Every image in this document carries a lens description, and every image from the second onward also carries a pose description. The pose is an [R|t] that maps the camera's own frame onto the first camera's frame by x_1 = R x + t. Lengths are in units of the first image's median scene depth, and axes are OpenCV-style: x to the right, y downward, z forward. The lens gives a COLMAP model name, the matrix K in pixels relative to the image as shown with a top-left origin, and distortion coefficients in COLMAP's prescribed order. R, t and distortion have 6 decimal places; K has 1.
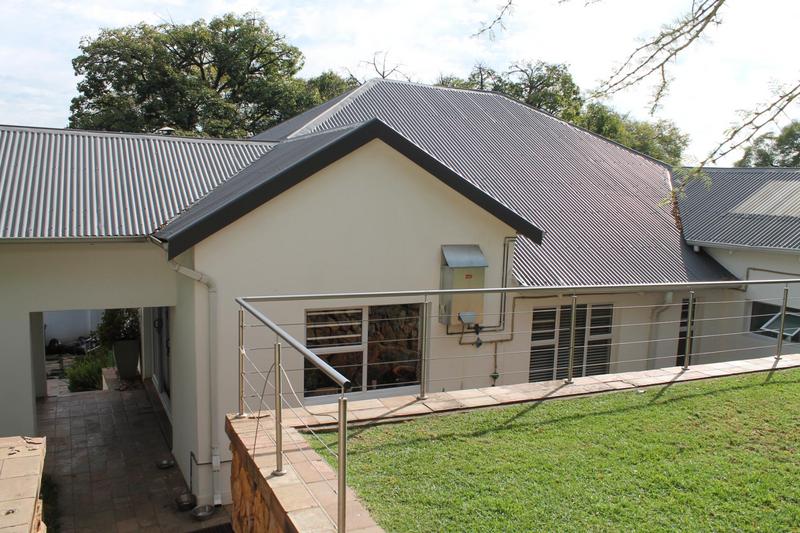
lens RADIAL K [[672.8, 0, 400.0], [0, 672.8, 266.5], [0, 0, 1]] dist [-0.164121, 0.136252]
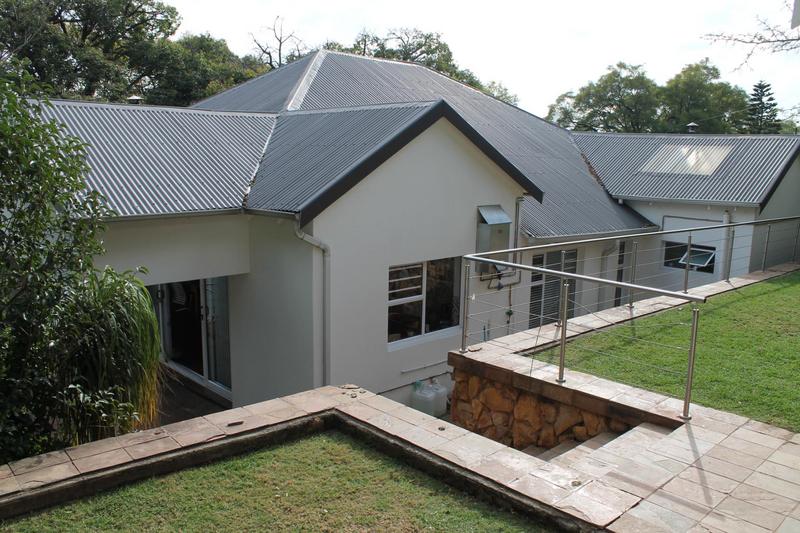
lens RADIAL K [[672.8, 0, 400.0], [0, 672.8, 266.5], [0, 0, 1]] dist [-0.164121, 0.136252]
pose [[0.952955, -0.063498, 0.296386, -0.348759], [0.044022, 0.996437, 0.071937, -0.013757], [-0.299898, -0.055506, 0.952355, -0.076214]]
